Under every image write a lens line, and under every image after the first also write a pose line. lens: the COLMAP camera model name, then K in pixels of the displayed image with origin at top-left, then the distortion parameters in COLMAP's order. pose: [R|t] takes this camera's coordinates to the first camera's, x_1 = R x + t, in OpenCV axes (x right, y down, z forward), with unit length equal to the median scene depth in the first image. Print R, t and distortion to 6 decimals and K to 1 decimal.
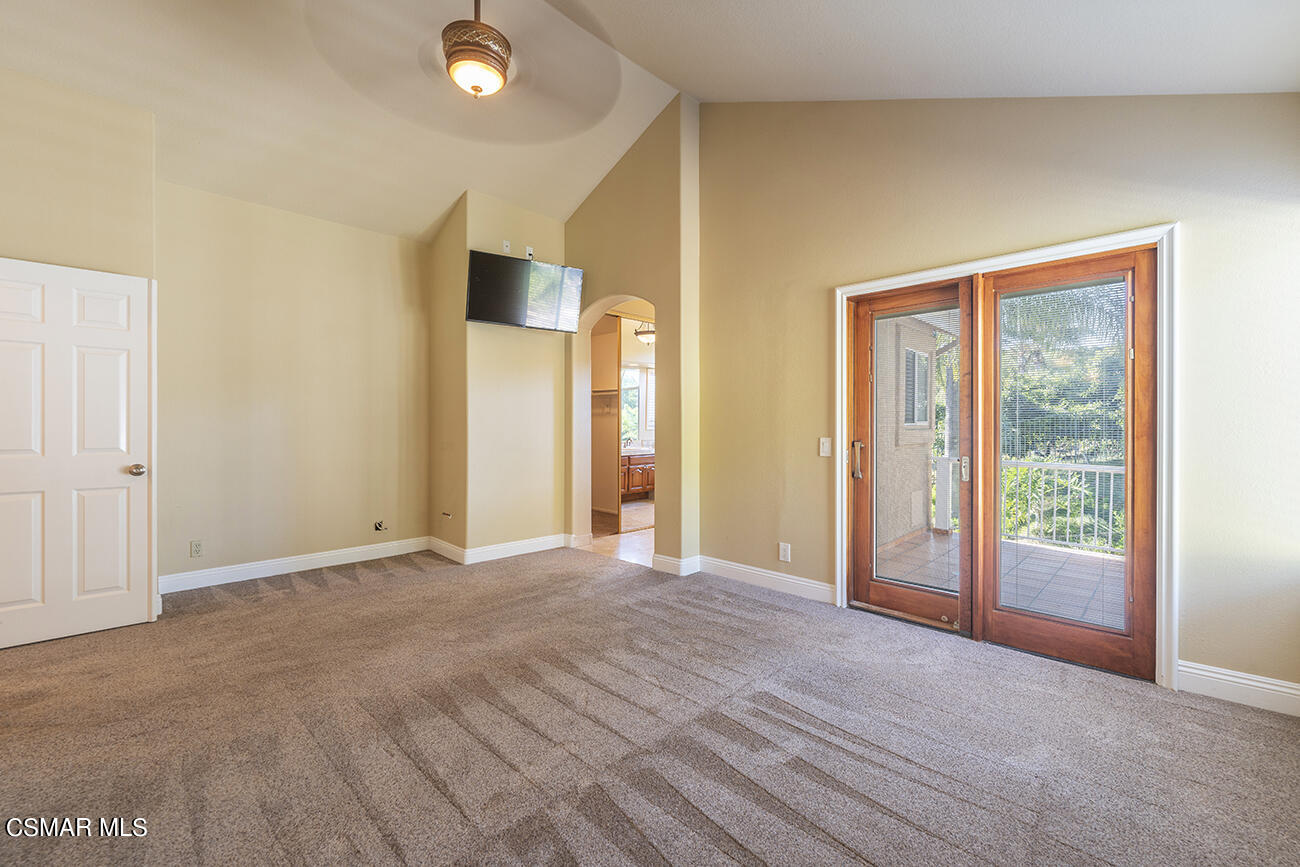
lens RADIAL K [[525.8, 0, 653.9], [0, 525.8, 429.8], [0, 0, 1]] dist [-0.001149, -0.000735]
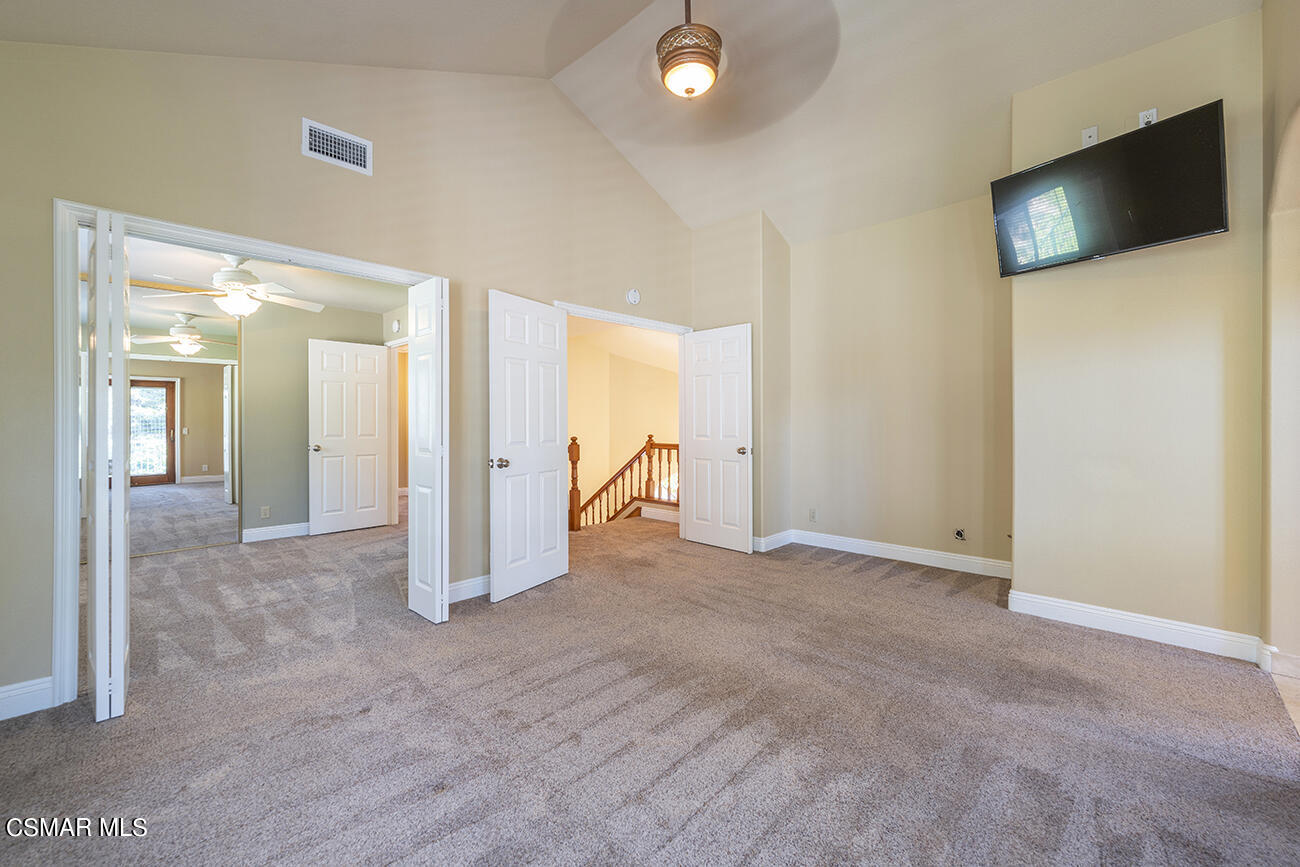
lens RADIAL K [[525.8, 0, 657.0], [0, 525.8, 425.5], [0, 0, 1]] dist [-0.001149, -0.000735]
pose [[0.015462, 0.004803, -0.999869, 0.580547], [-0.003708, 0.999982, 0.004746, -0.003479], [0.999874, 0.003635, 0.015479, 0.789611]]
